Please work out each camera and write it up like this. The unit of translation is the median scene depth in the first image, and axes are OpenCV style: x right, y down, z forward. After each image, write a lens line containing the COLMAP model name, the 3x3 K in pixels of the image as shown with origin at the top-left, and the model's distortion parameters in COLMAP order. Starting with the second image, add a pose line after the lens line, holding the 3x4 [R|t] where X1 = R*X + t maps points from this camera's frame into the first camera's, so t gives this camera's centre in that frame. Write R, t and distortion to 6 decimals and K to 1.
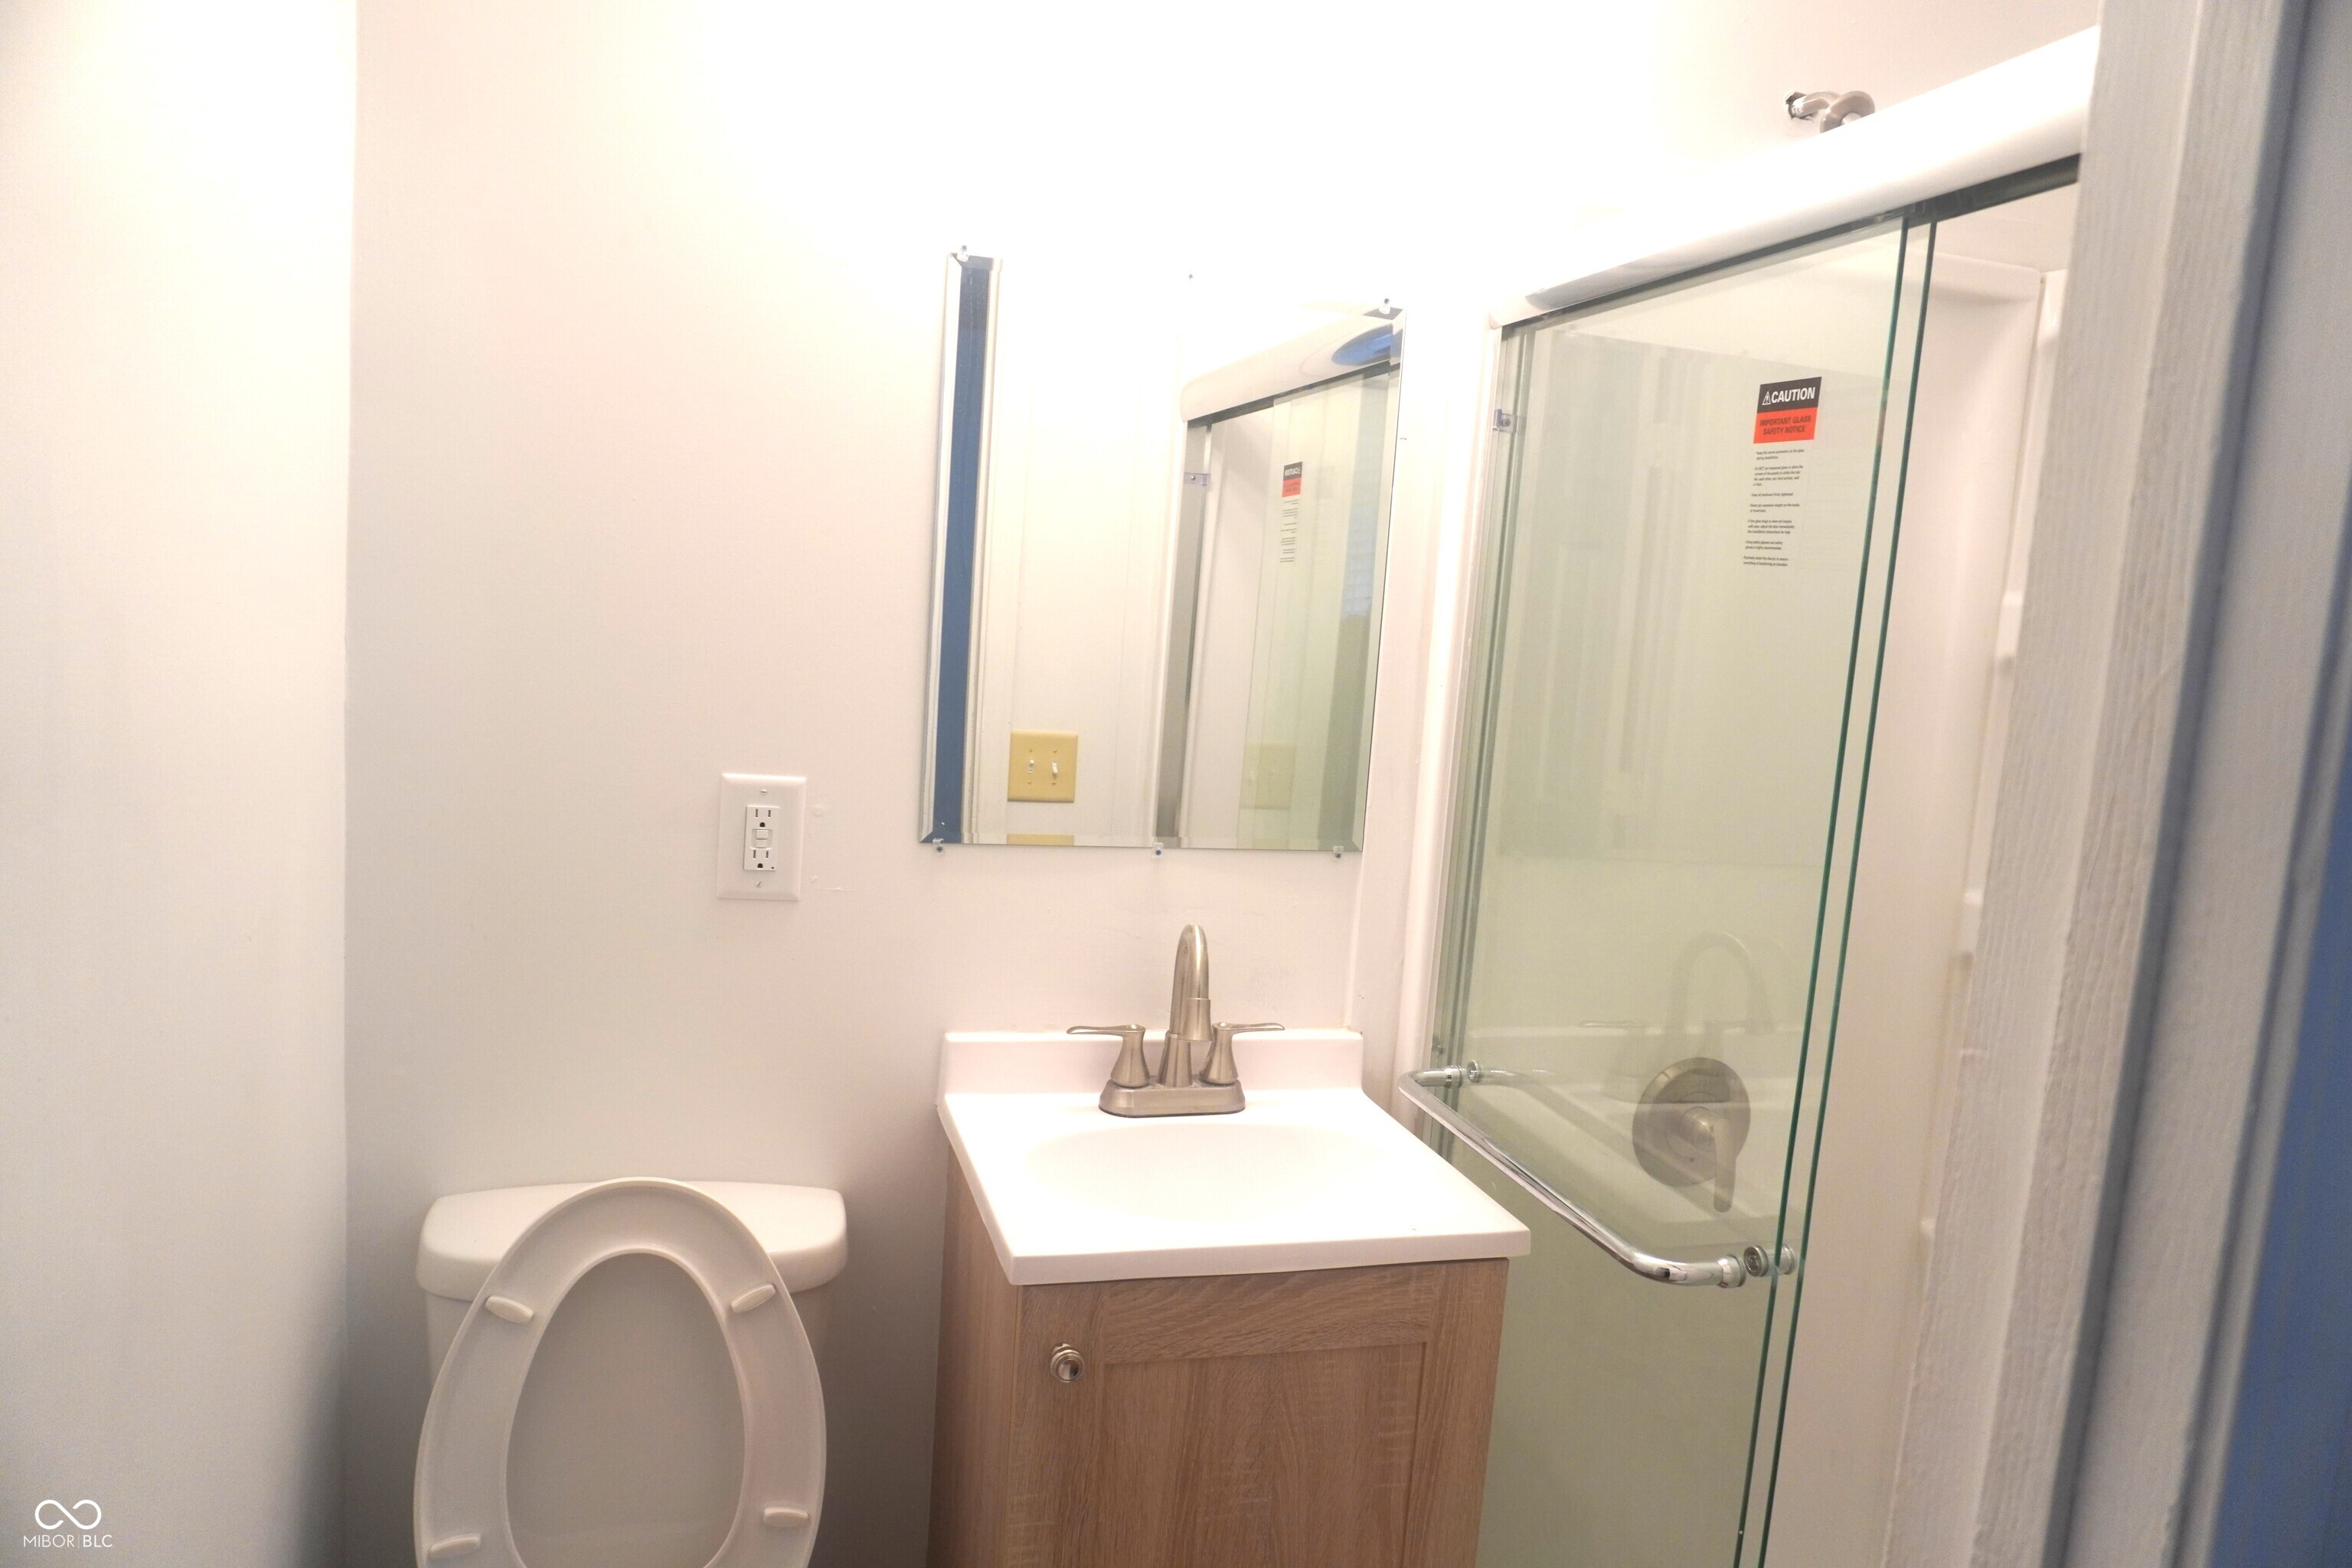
lens RADIAL K [[1541.4, 0, 1179.7], [0, 1541.4, 788.4], [0, 0, 1]] dist [-0.063705, 0.046016]
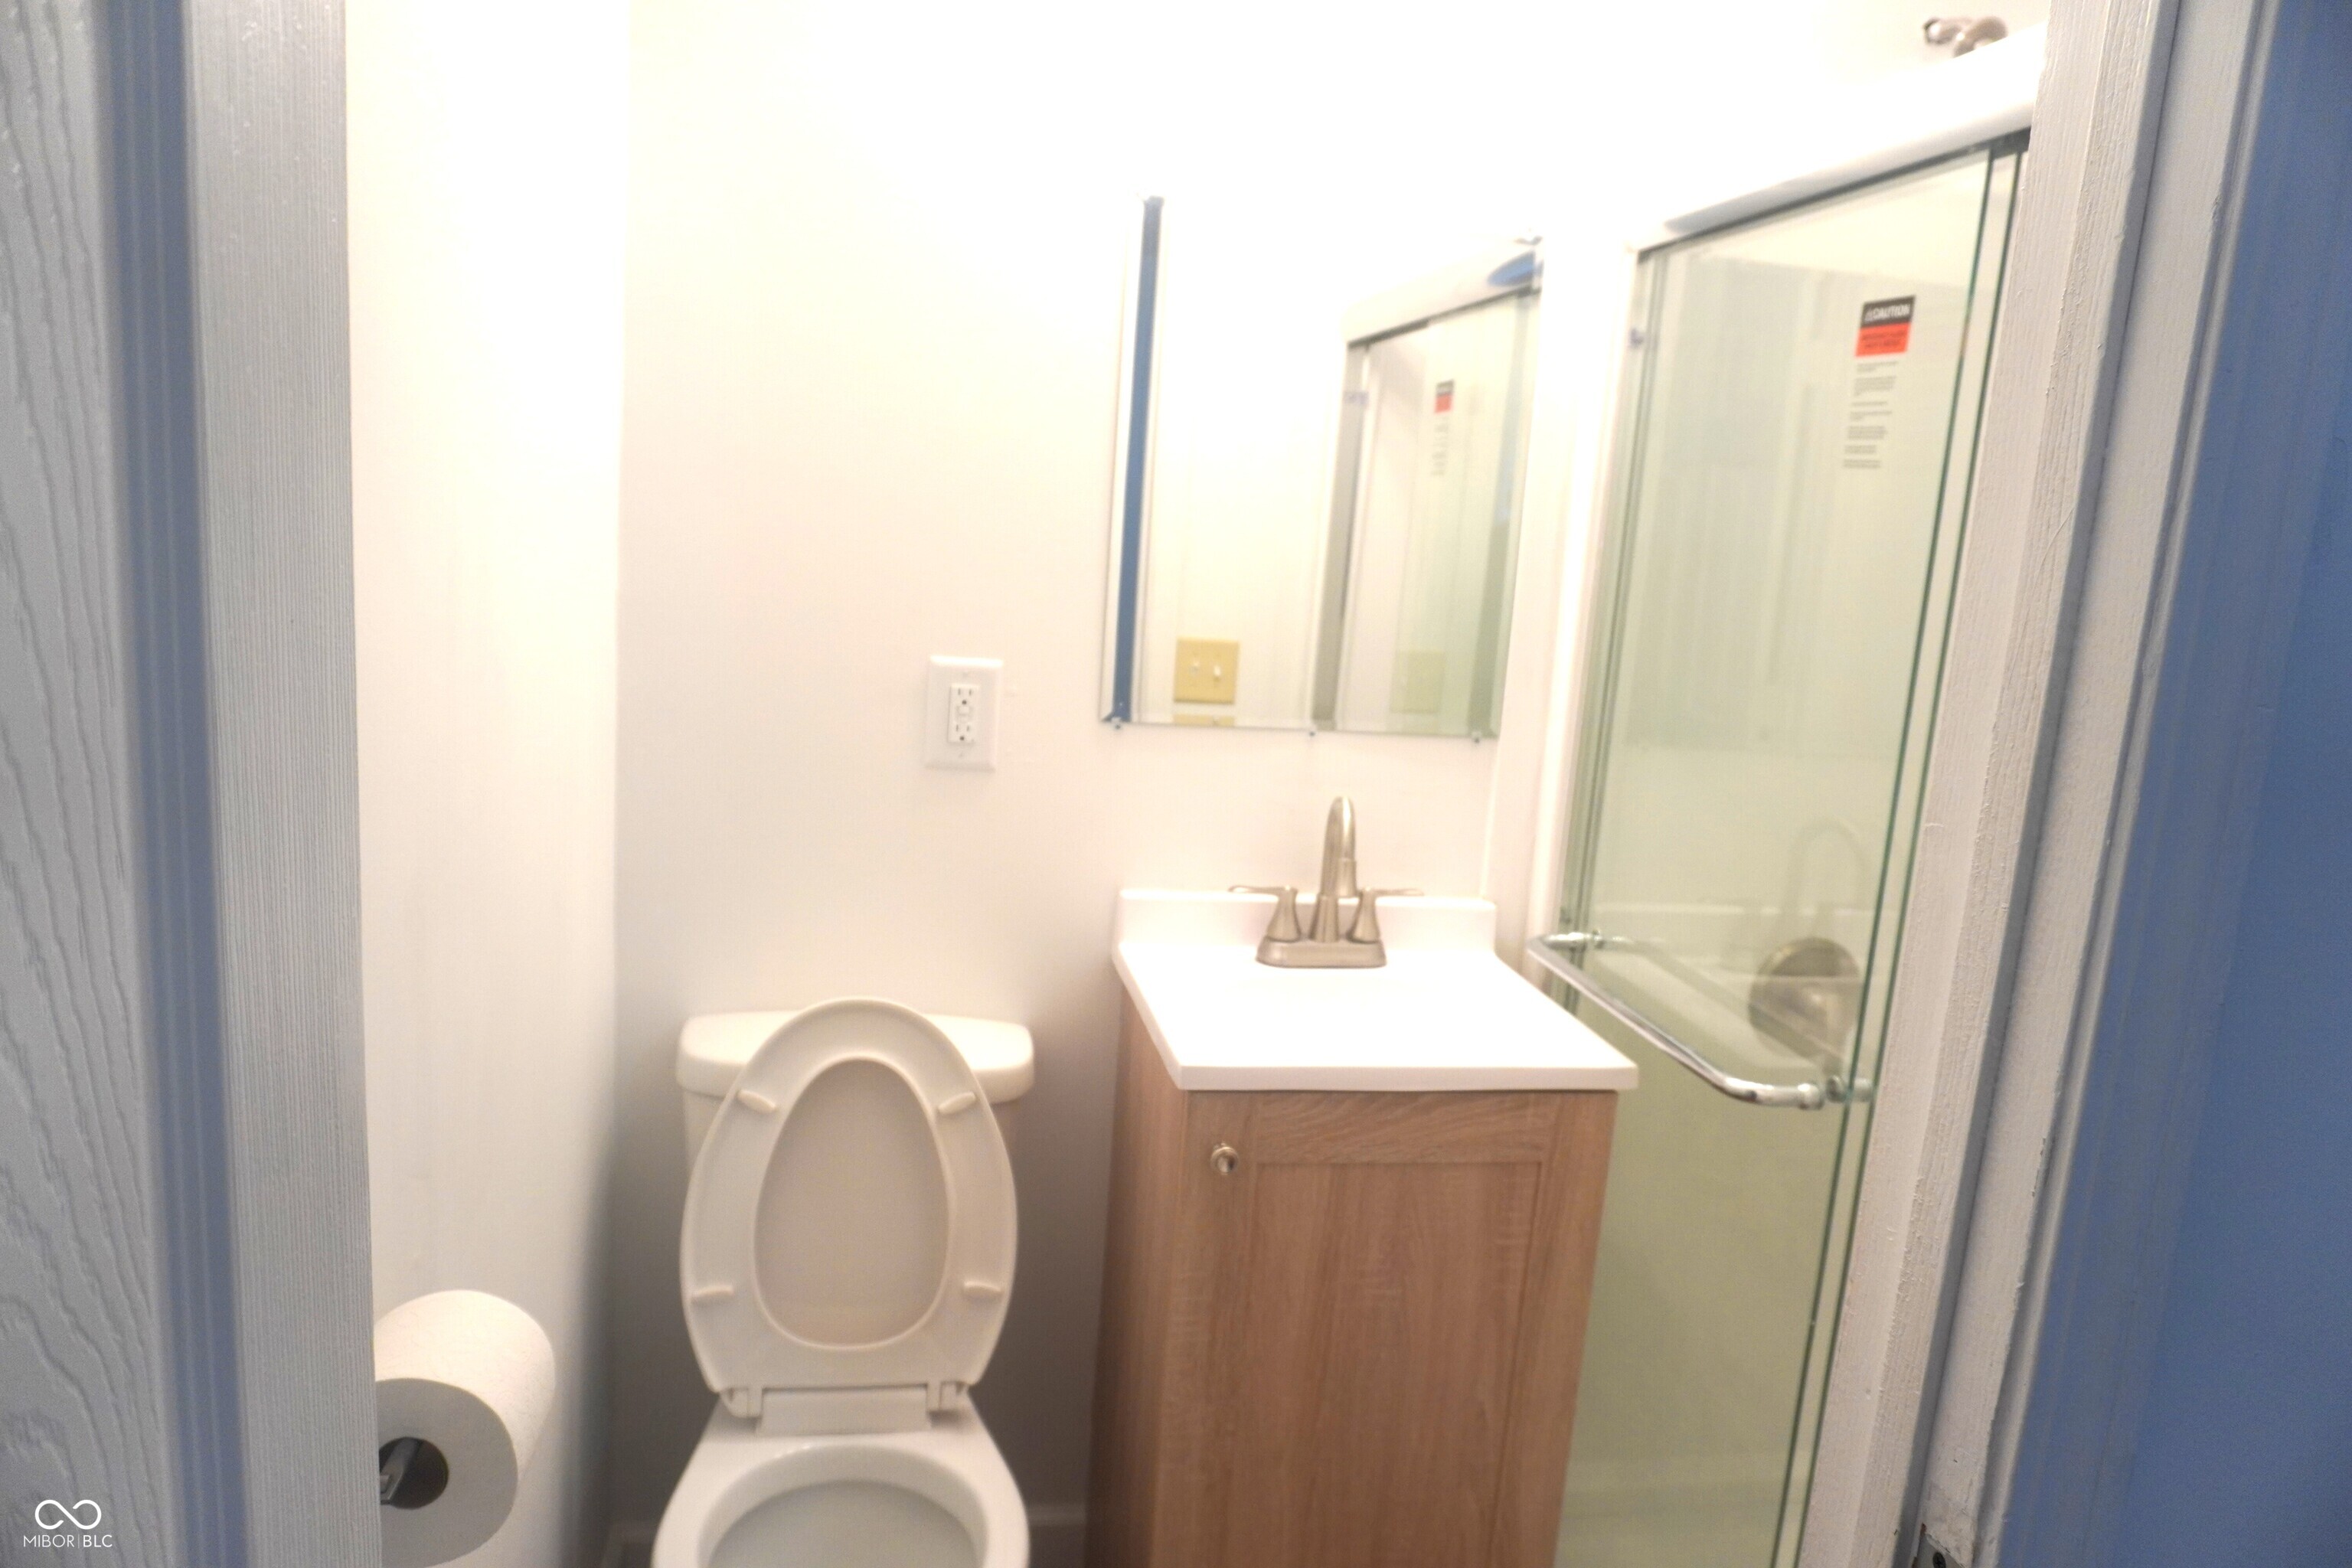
lens RADIAL K [[1541.4, 0, 1179.7], [0, 1541.4, 788.4], [0, 0, 1]] dist [-0.063705, 0.046016]
pose [[0.994738, 0.016830, -0.101058, 0.004639], [-0.012027, 0.998777, 0.047950, 0.033752], [0.101741, -0.046483, 0.993724, -0.137470]]
